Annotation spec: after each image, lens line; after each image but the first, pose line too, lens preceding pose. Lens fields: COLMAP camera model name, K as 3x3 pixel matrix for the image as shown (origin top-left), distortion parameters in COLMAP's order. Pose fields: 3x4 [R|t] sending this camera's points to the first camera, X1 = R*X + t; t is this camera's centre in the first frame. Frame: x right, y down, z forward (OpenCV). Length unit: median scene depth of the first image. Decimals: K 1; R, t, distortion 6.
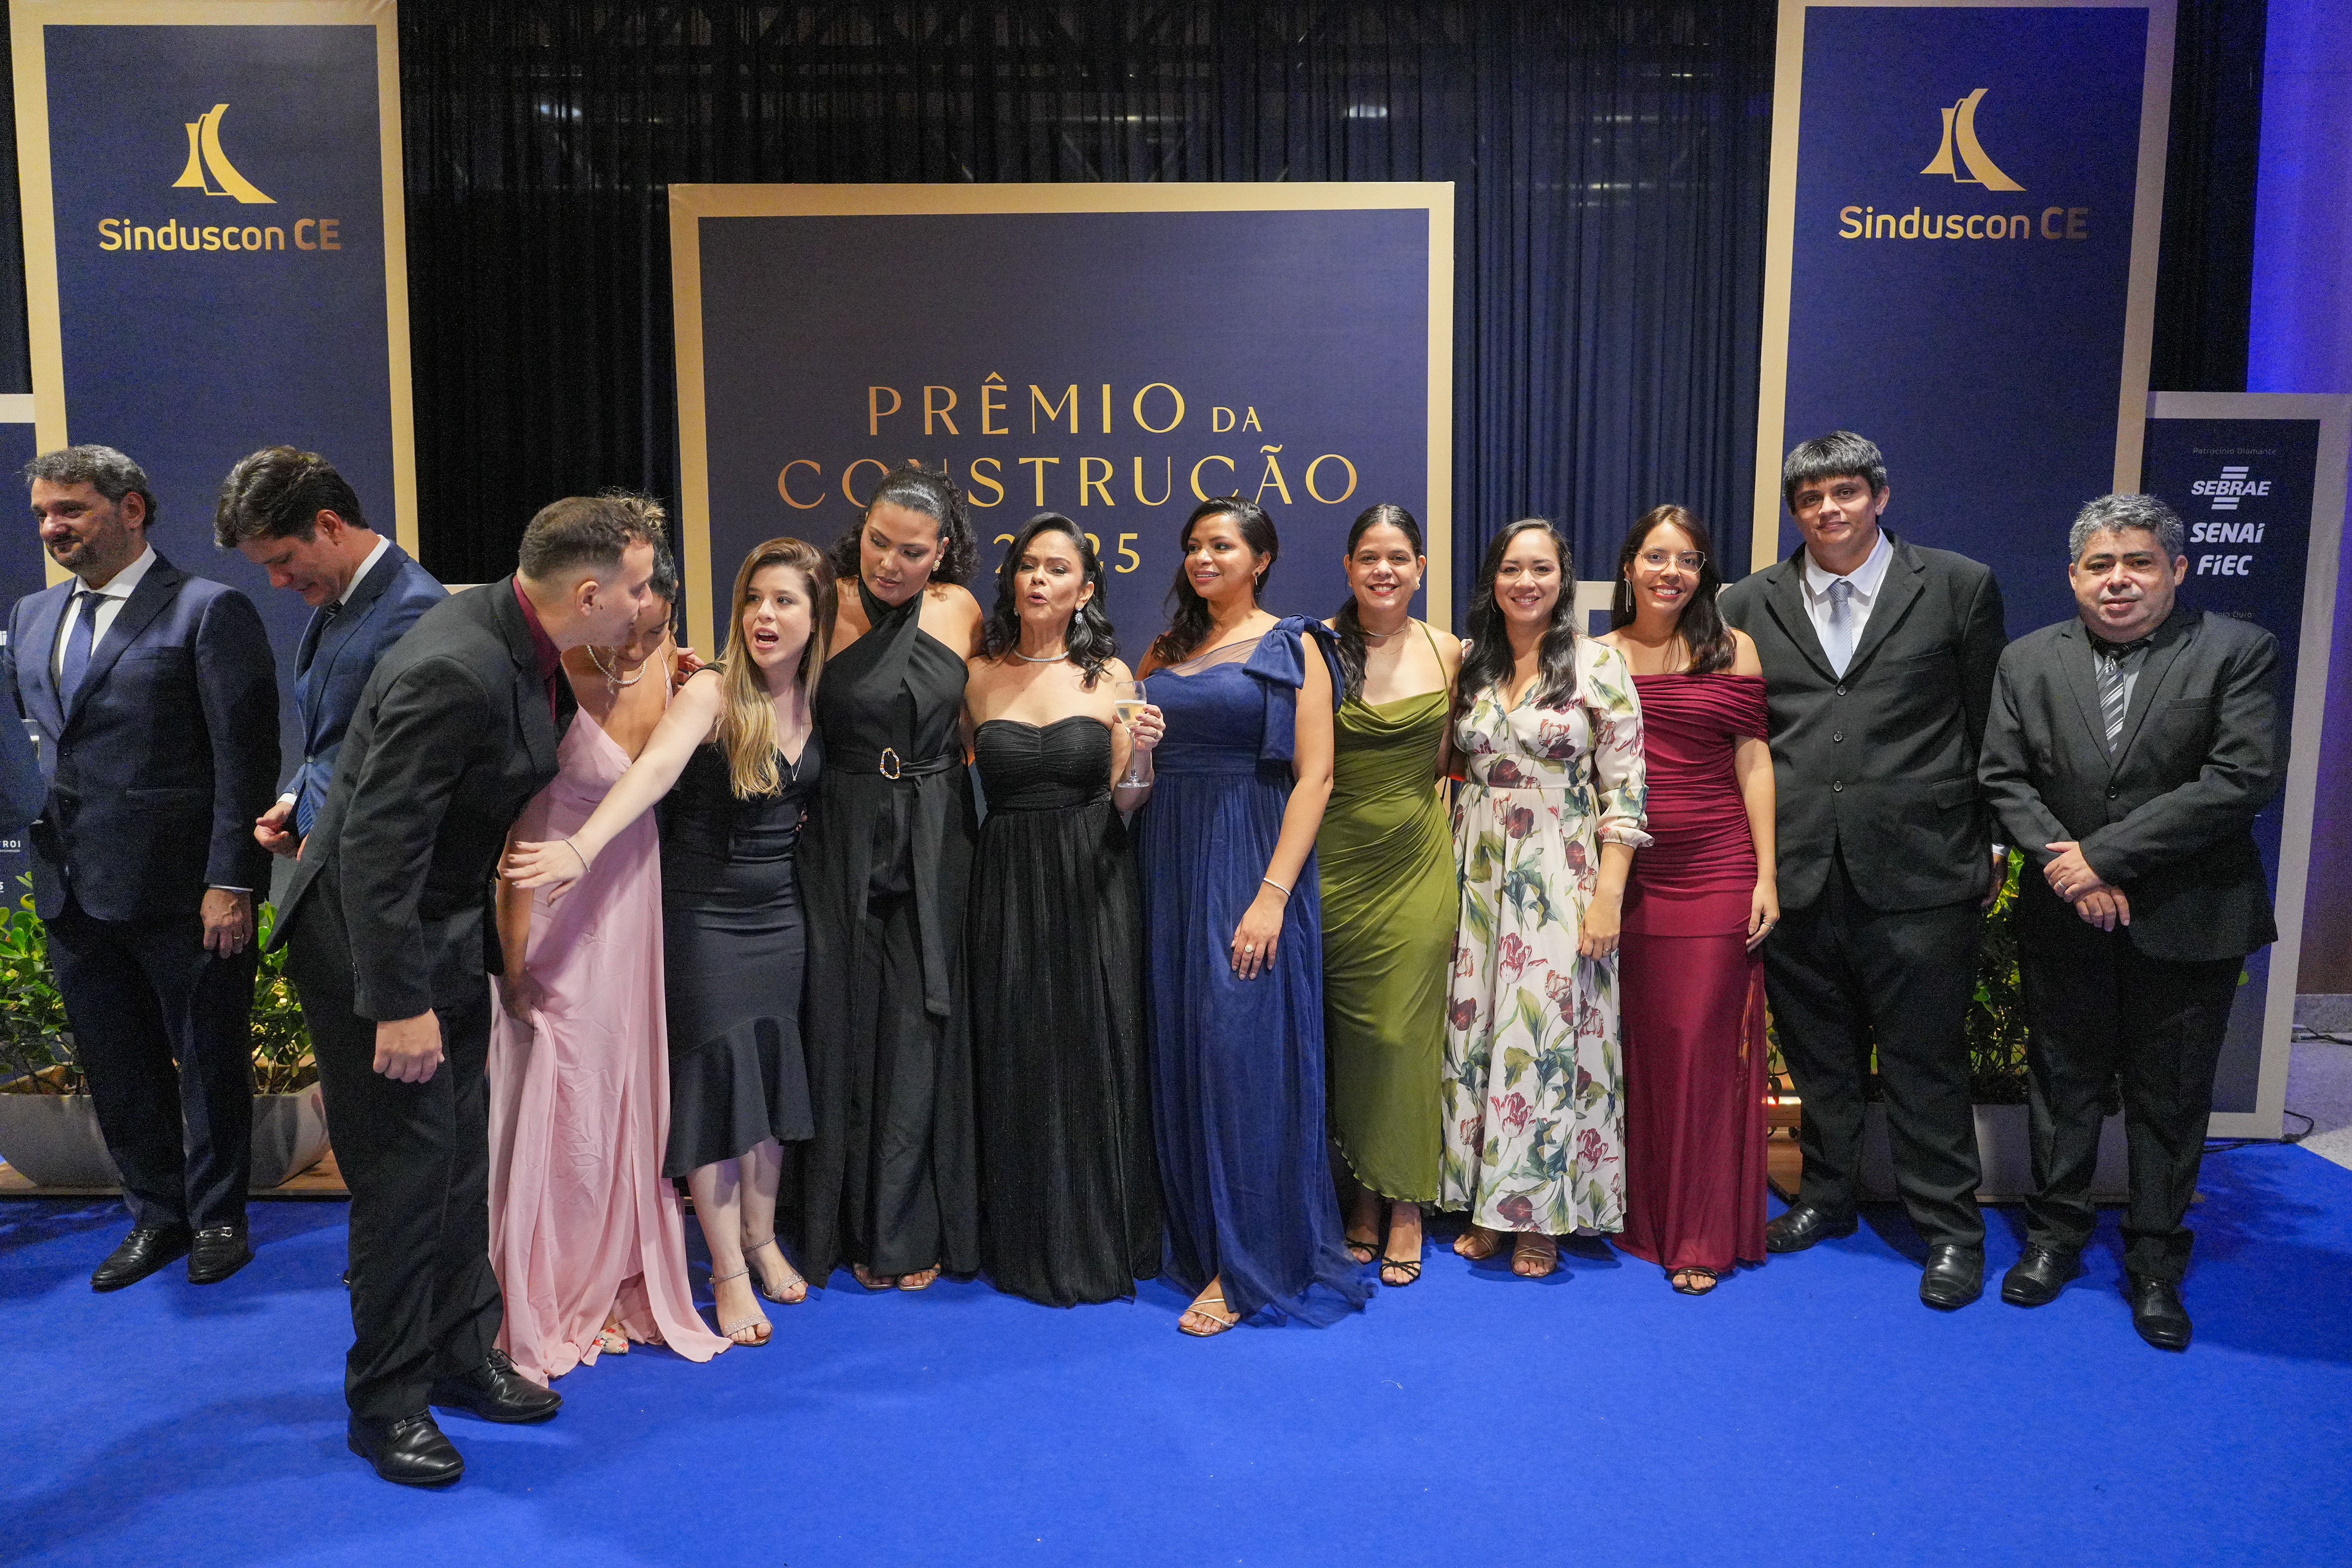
lens RADIAL K [[1559.3, 0, 1185.9], [0, 1559.3, 785.4], [0, 0, 1]] dist [-0.004340, -0.001695]
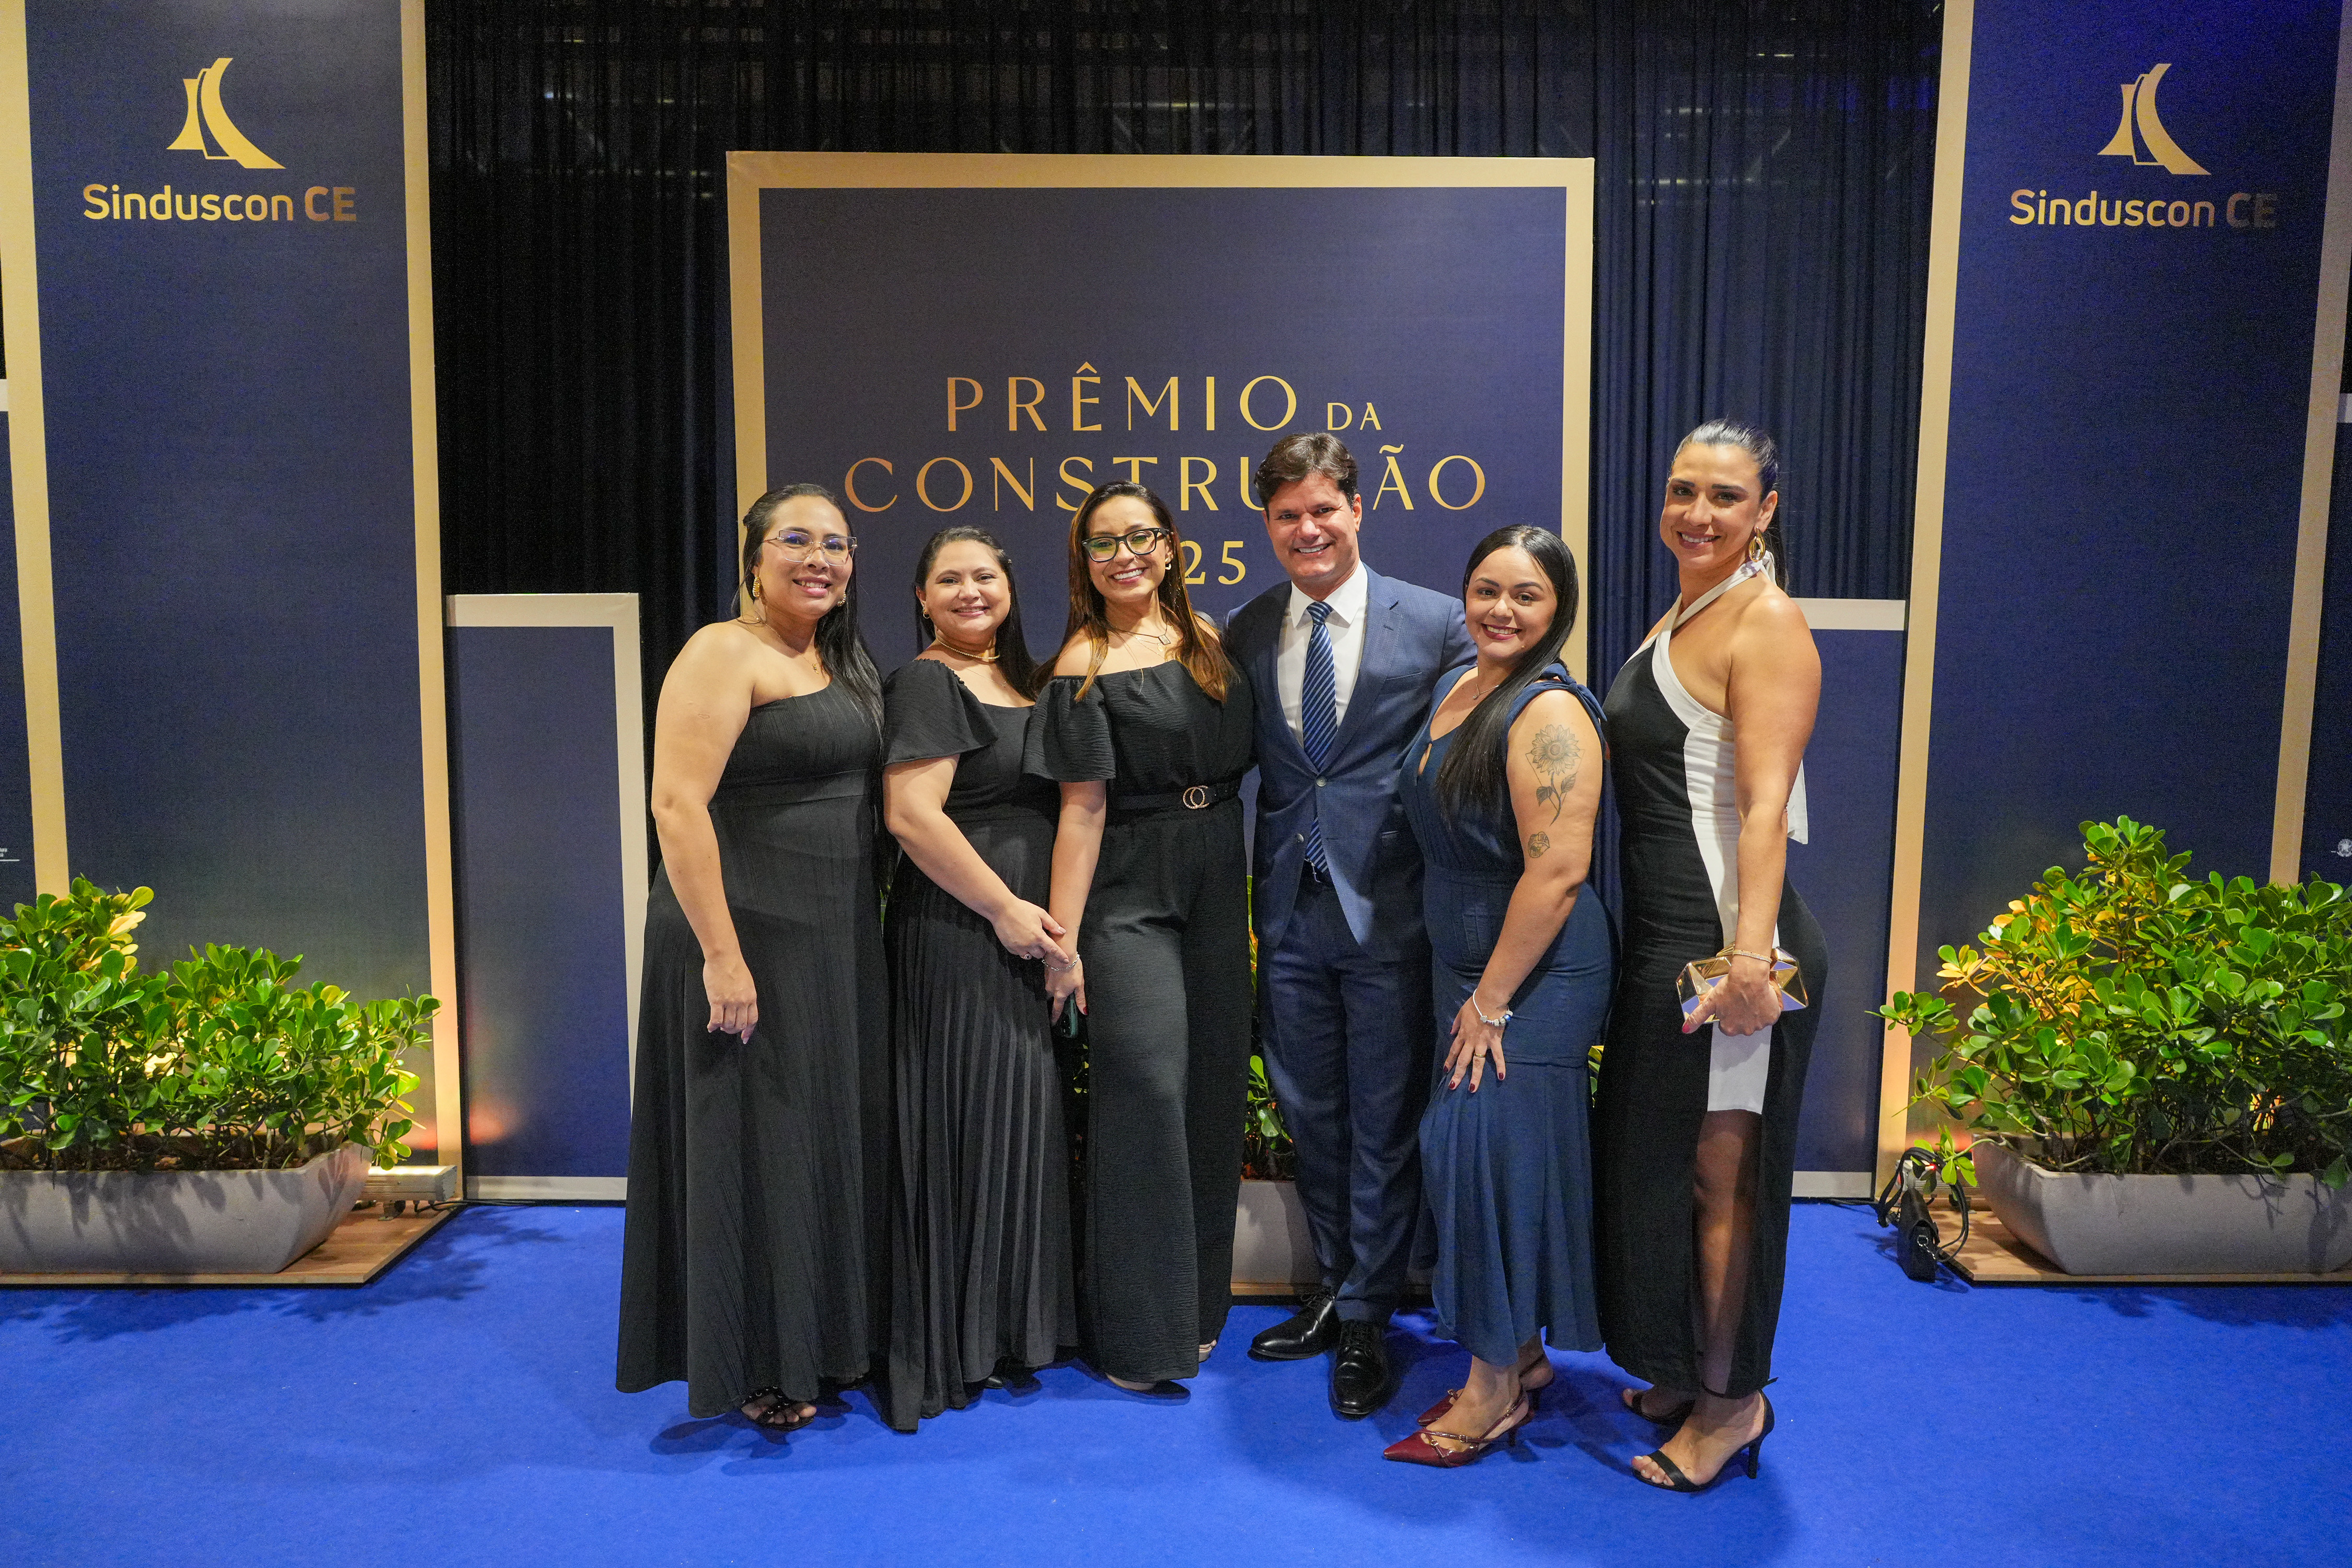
lens RADIAL K [[1552.1, 0, 1179.8], [0, 1552.1, 786.0], [0, 0, 1]] dist [-0.003093, -0.003371]
pose [[0.999763, 0.001960, 0.021691, -0.087599], [-0.001638, 0.999888, -0.014880, -0.005898], [-0.021717, 0.014841, 0.999654, 0.101598]]
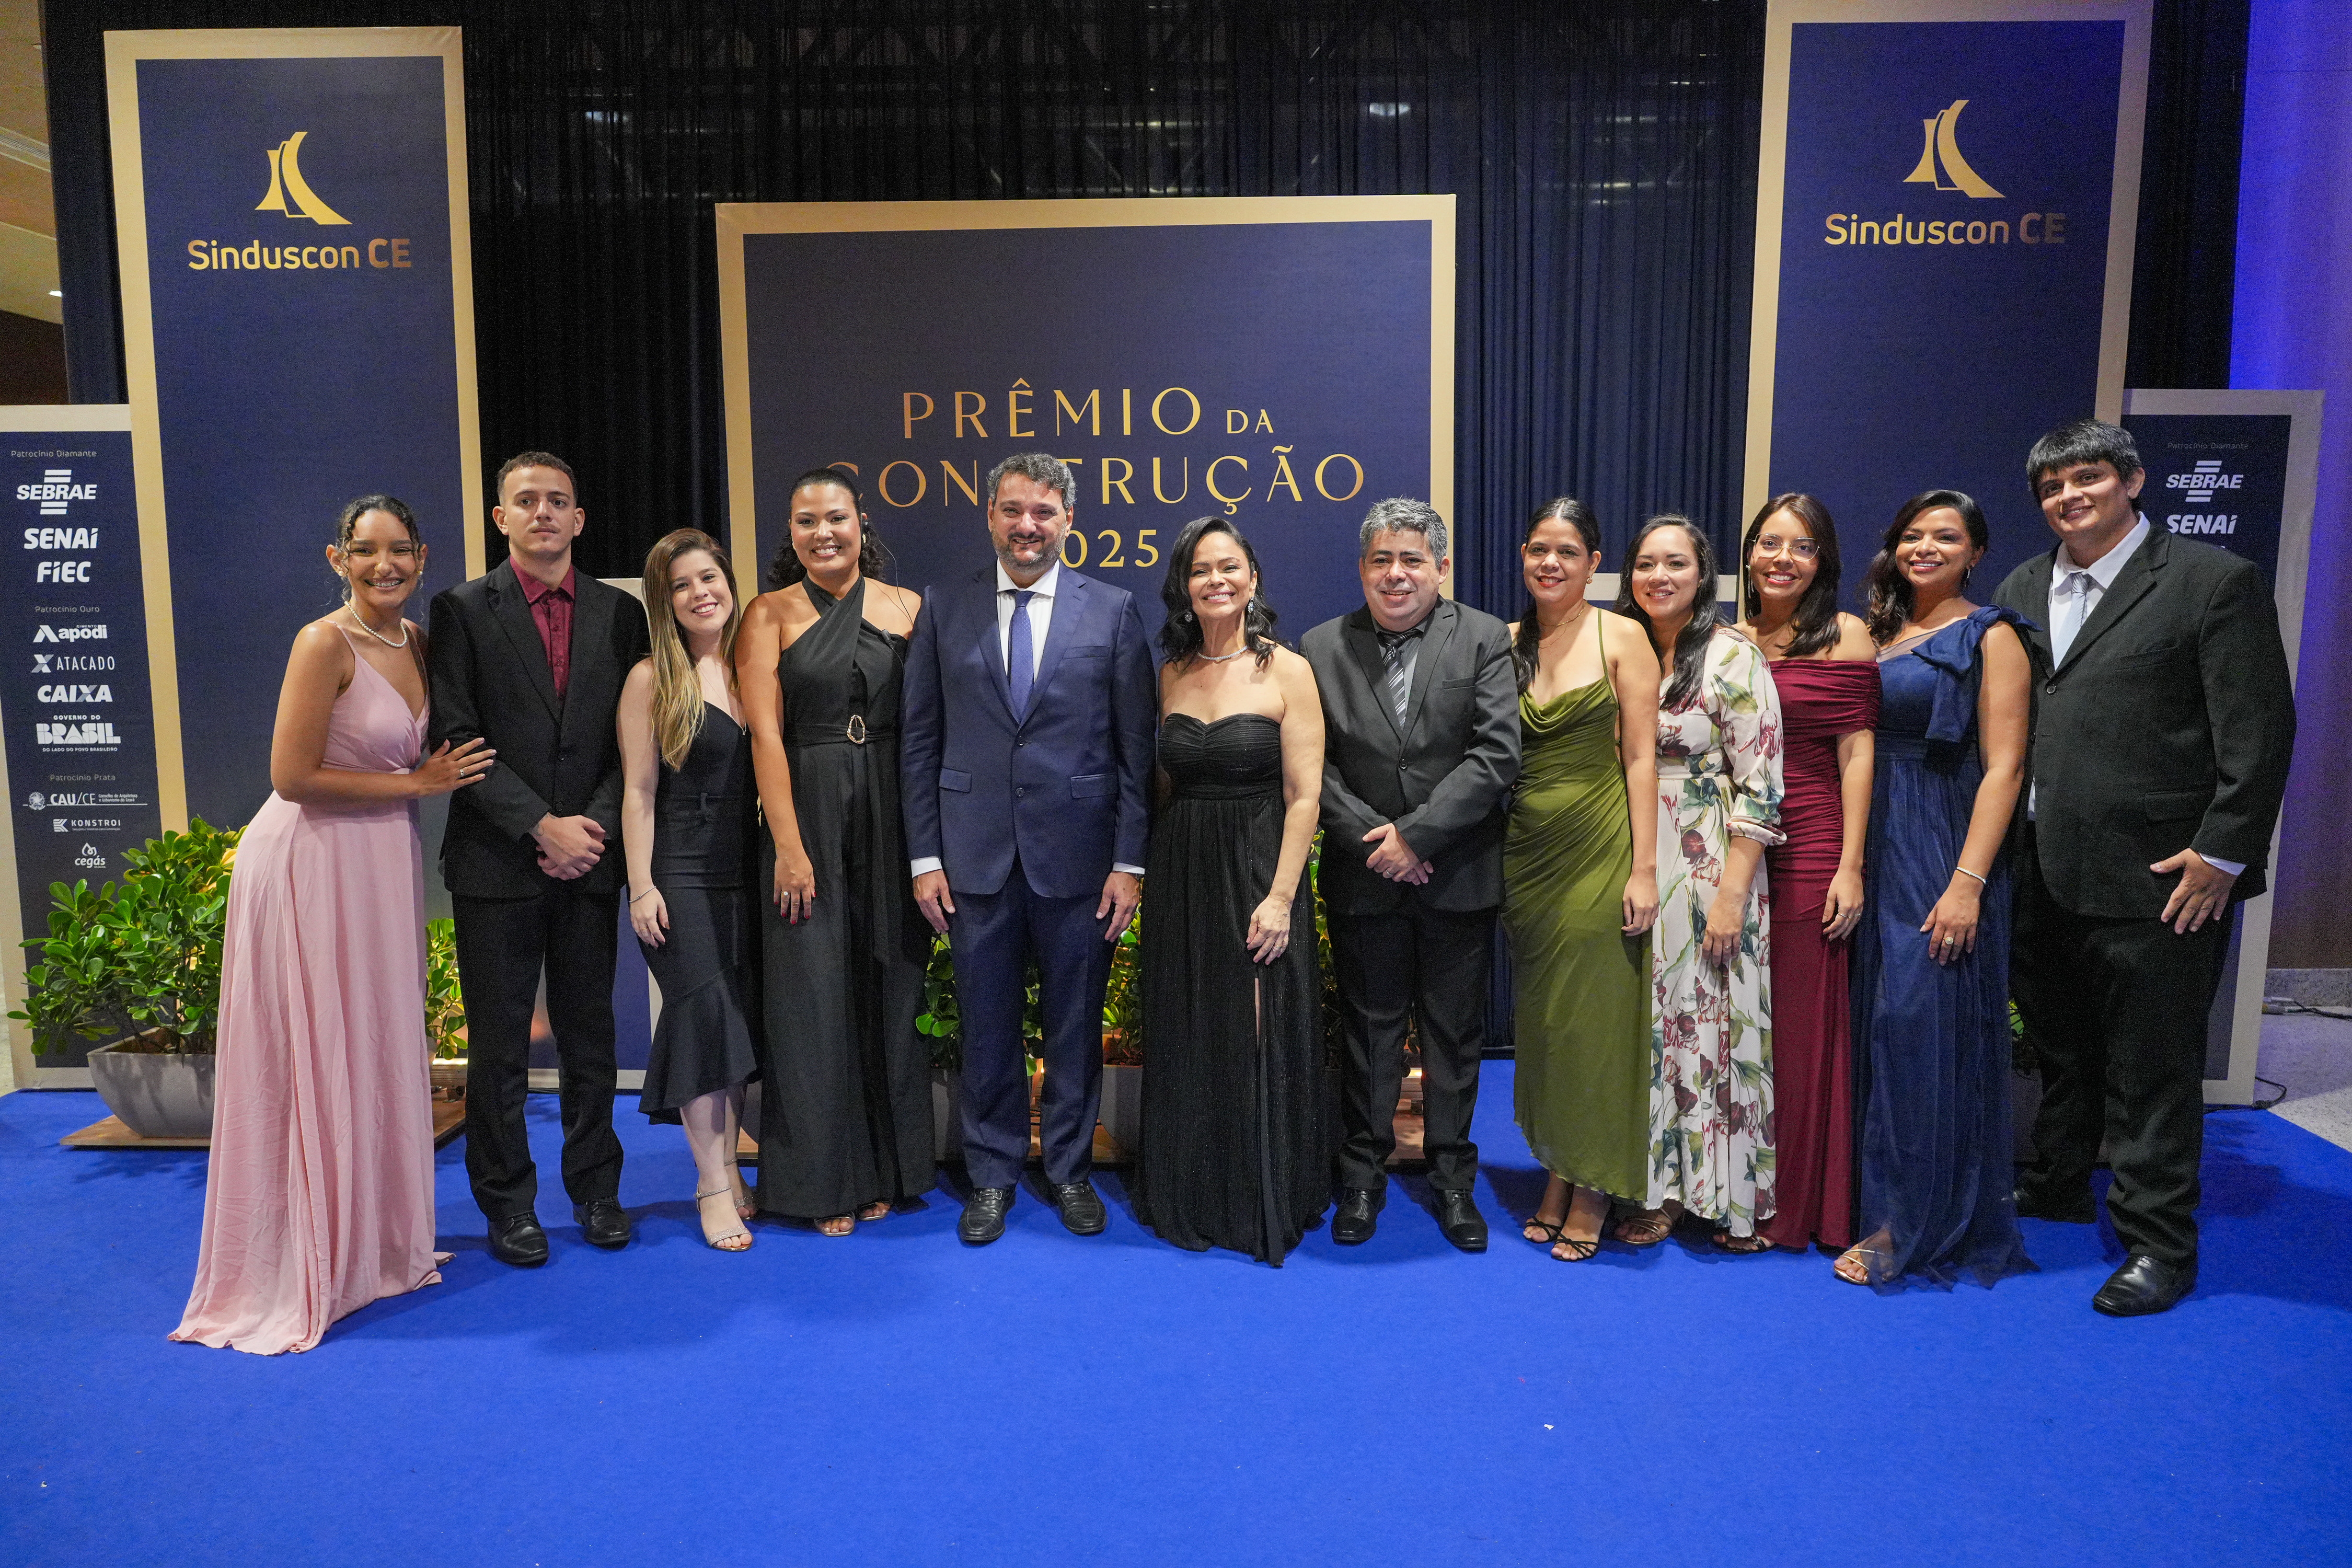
lens RADIAL K [[1558.1, 0, 1181.3], [0, 1558.1, 777.7], [0, 0, 1]] dist [-0.004838, -0.000495]
pose [[0.999703, -0.000647, -0.024365, 0.011820], [0.000929, 0.999933, 0.011566, -0.005309], [0.024356, -0.011585, 0.999636, -0.060196]]
